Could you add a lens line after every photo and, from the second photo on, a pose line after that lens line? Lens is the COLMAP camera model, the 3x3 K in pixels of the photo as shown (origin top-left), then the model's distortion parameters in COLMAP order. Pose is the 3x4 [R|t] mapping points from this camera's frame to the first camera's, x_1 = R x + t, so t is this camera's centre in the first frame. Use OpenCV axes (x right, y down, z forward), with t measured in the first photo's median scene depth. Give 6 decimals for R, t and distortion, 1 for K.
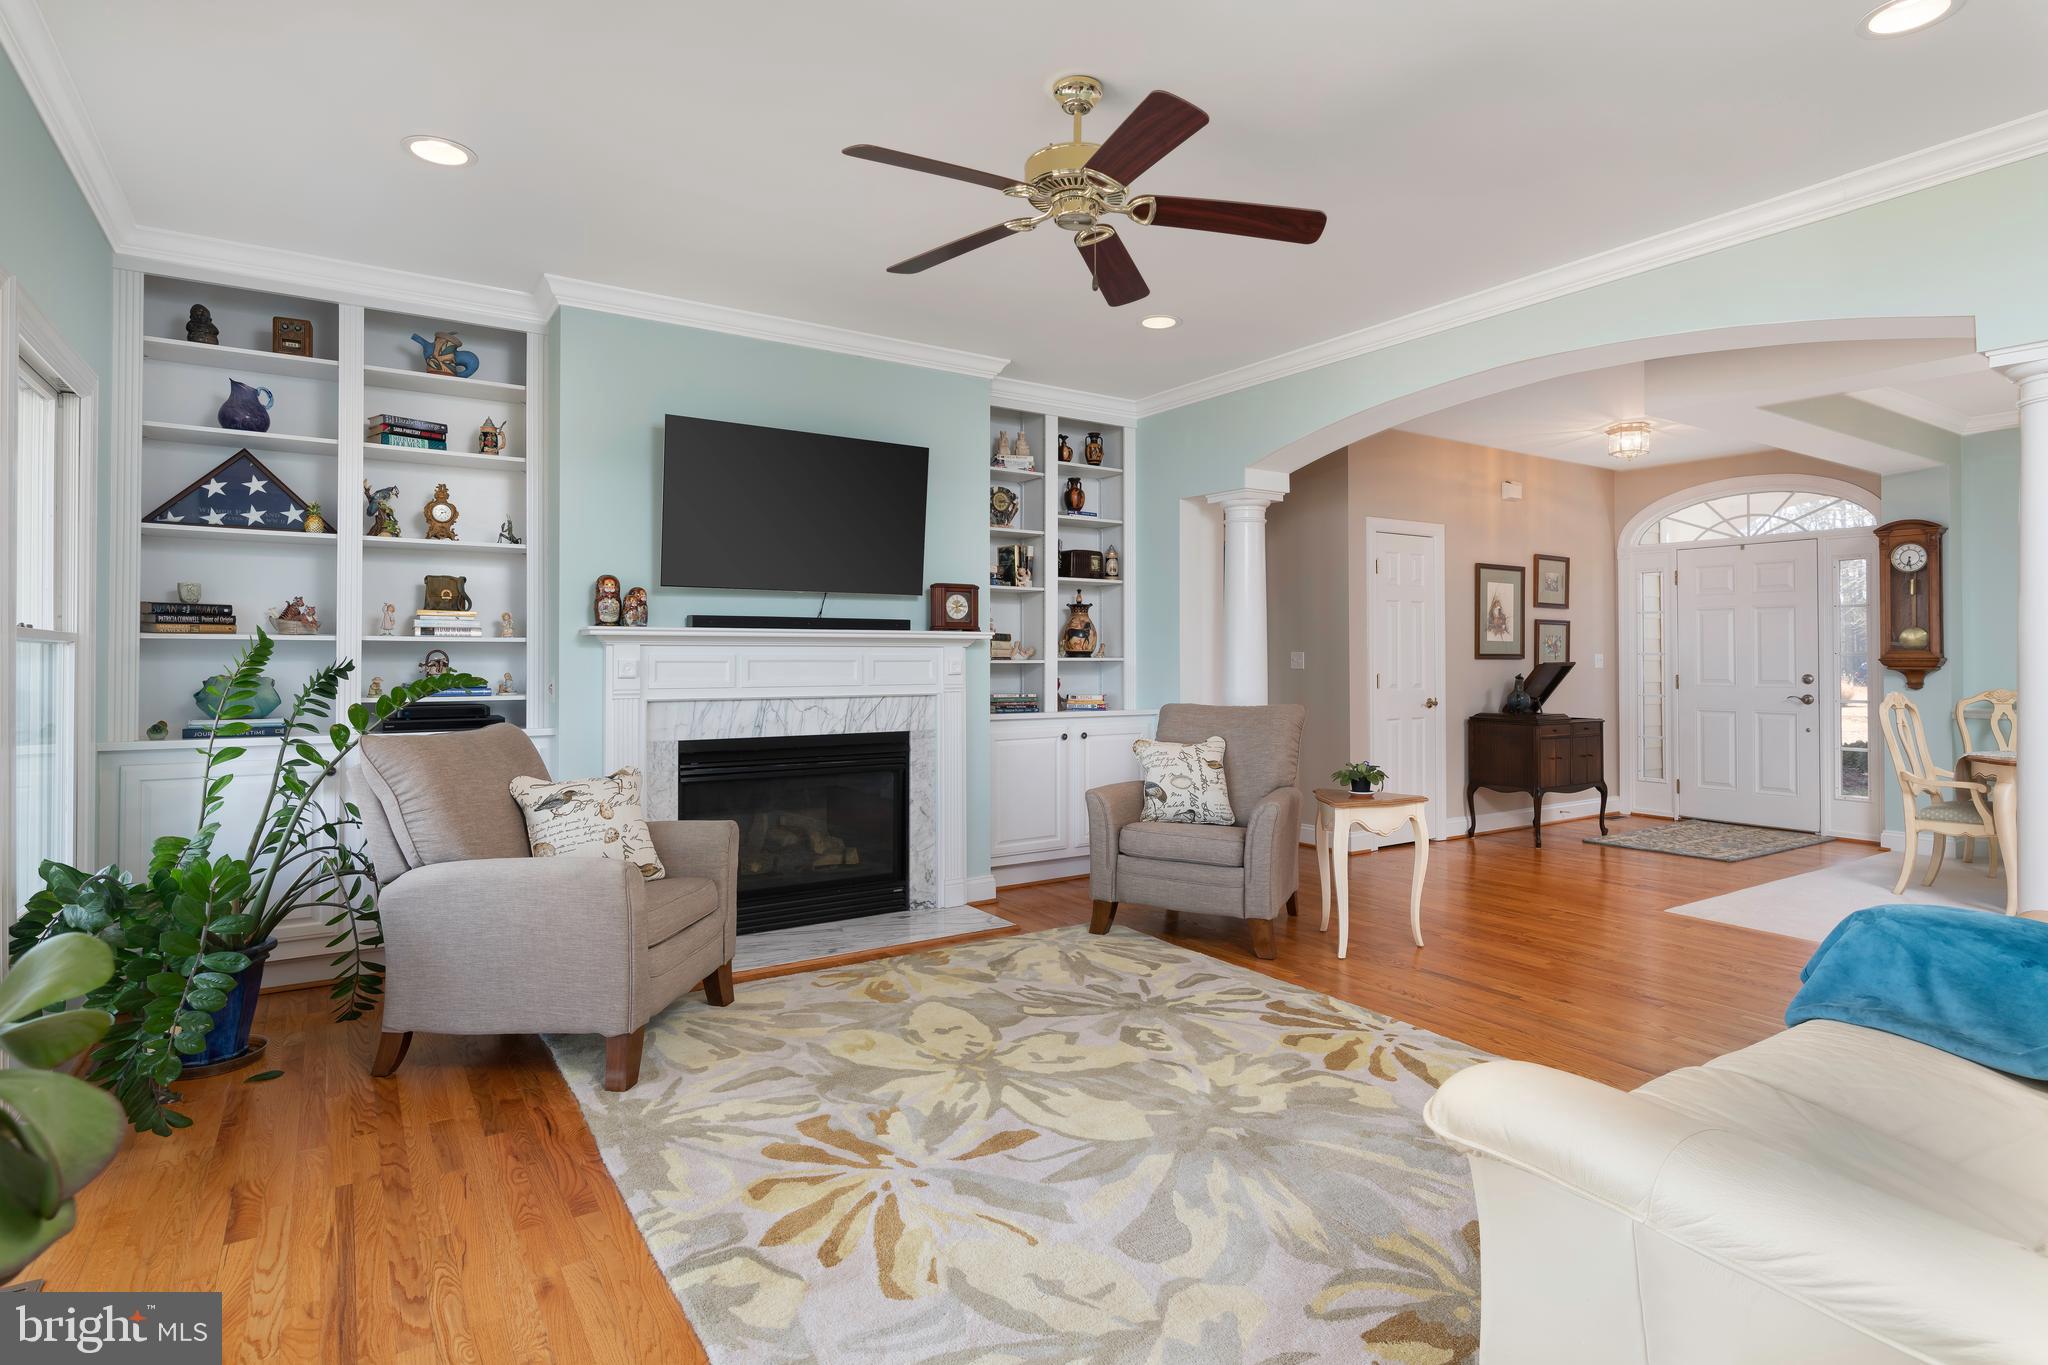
lens RADIAL K [[1062.3, 0, 1027.4], [0, 1062.3, 650.3], [0, 0, 1]] dist [0.001206, 0.000441]
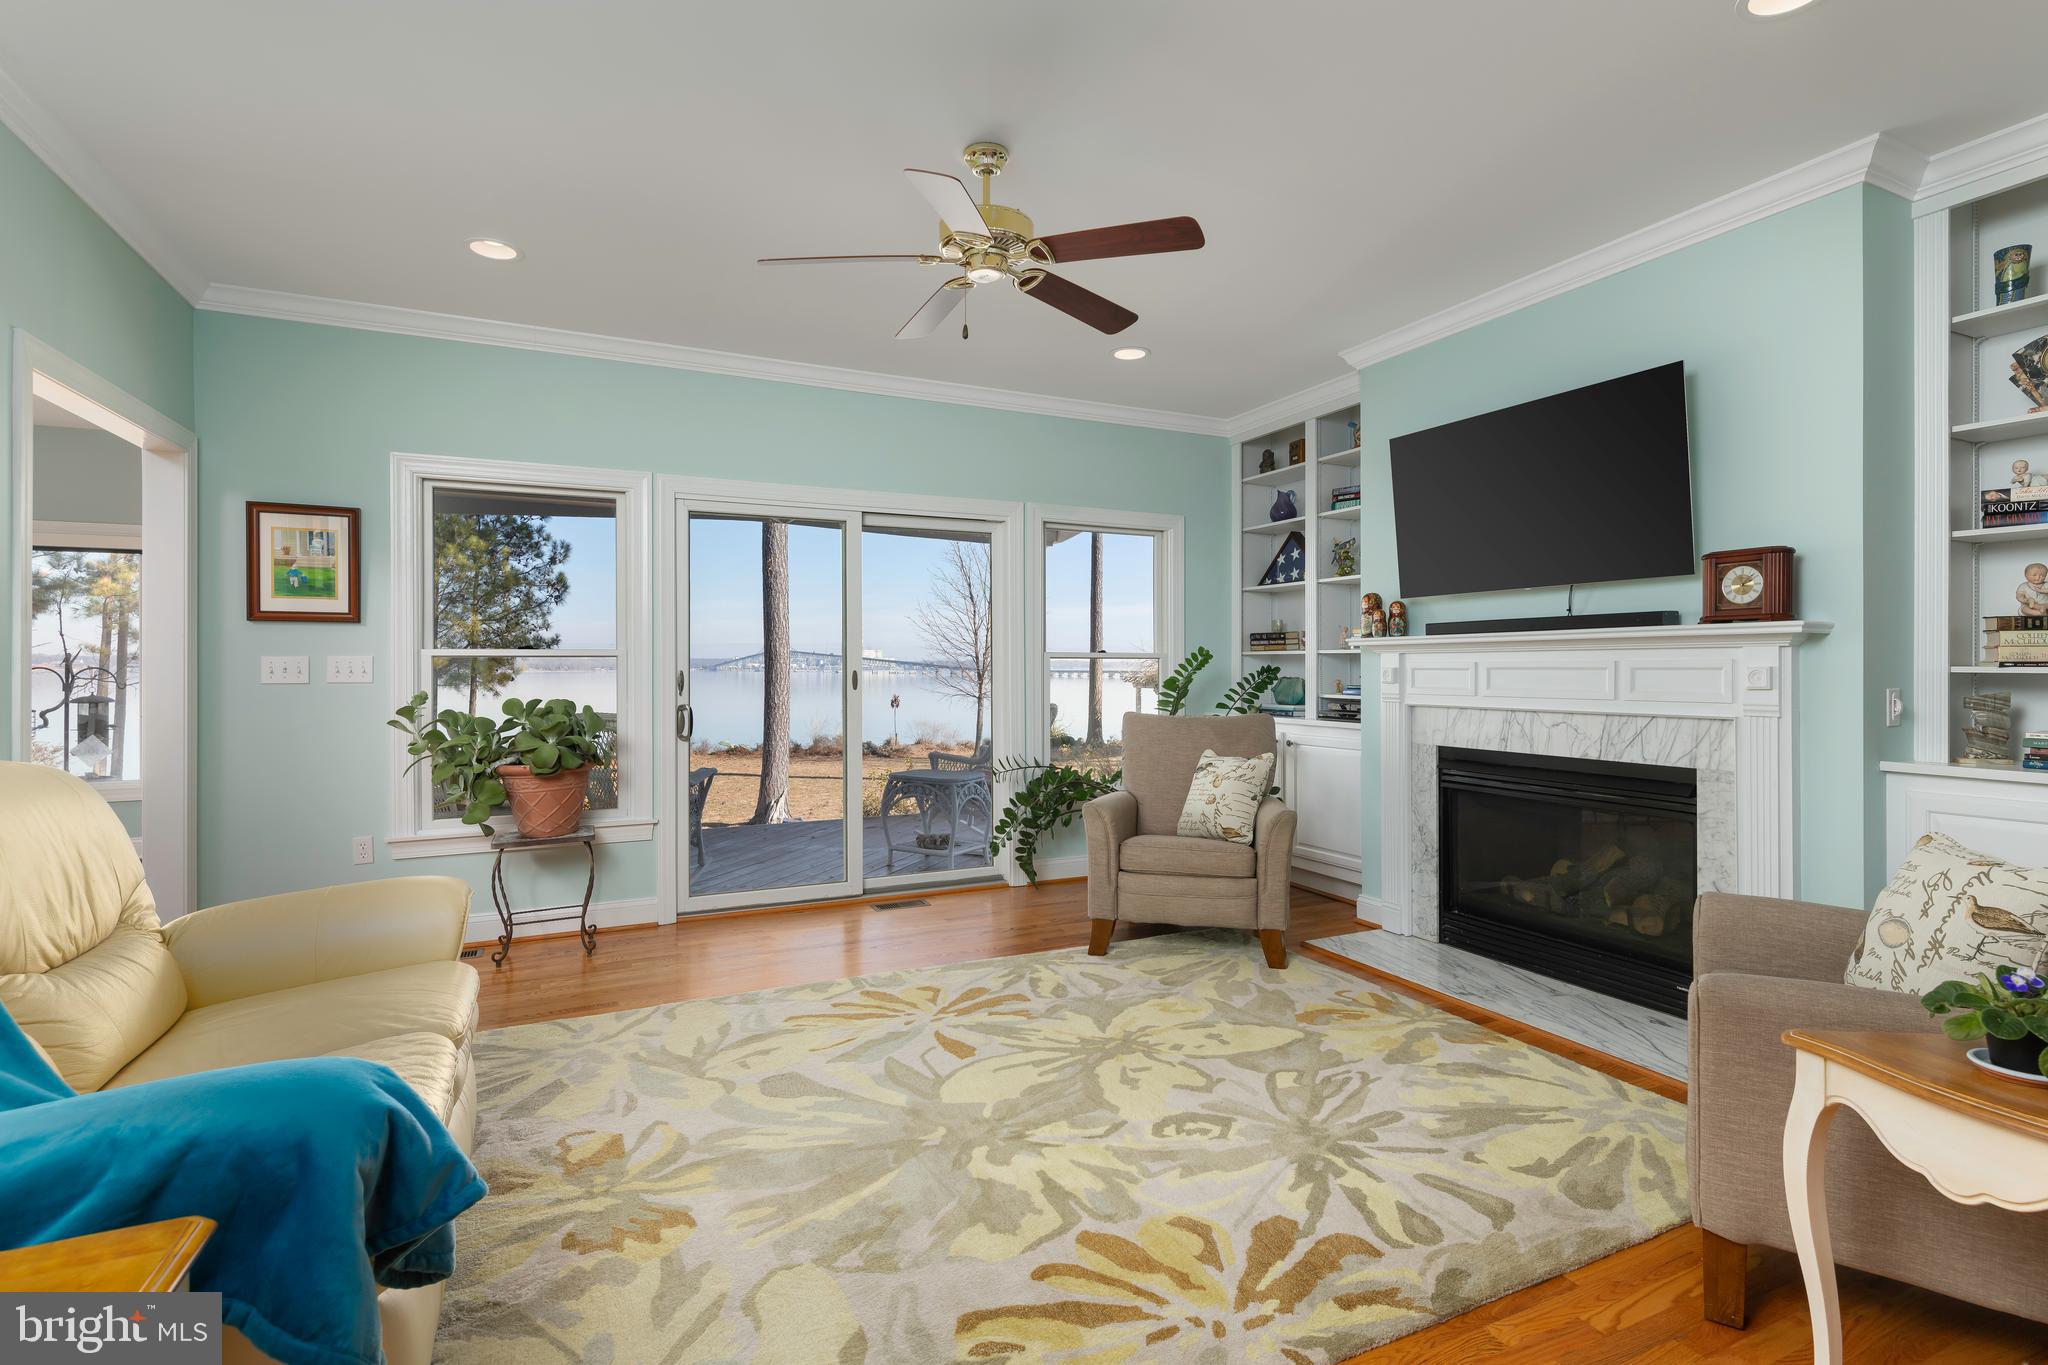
lens RADIAL K [[956.9, 0, 1024.0], [0, 956.9, 682.5], [0, 0, 1]] dist [-0.001370, -0.000082]
pose [[-0.134788, 0.015776, -0.990749, 0.809845], [0.010799, 0.999837, 0.014451, 0.007855], [0.990816, -0.008751, -0.134936, 0.916979]]
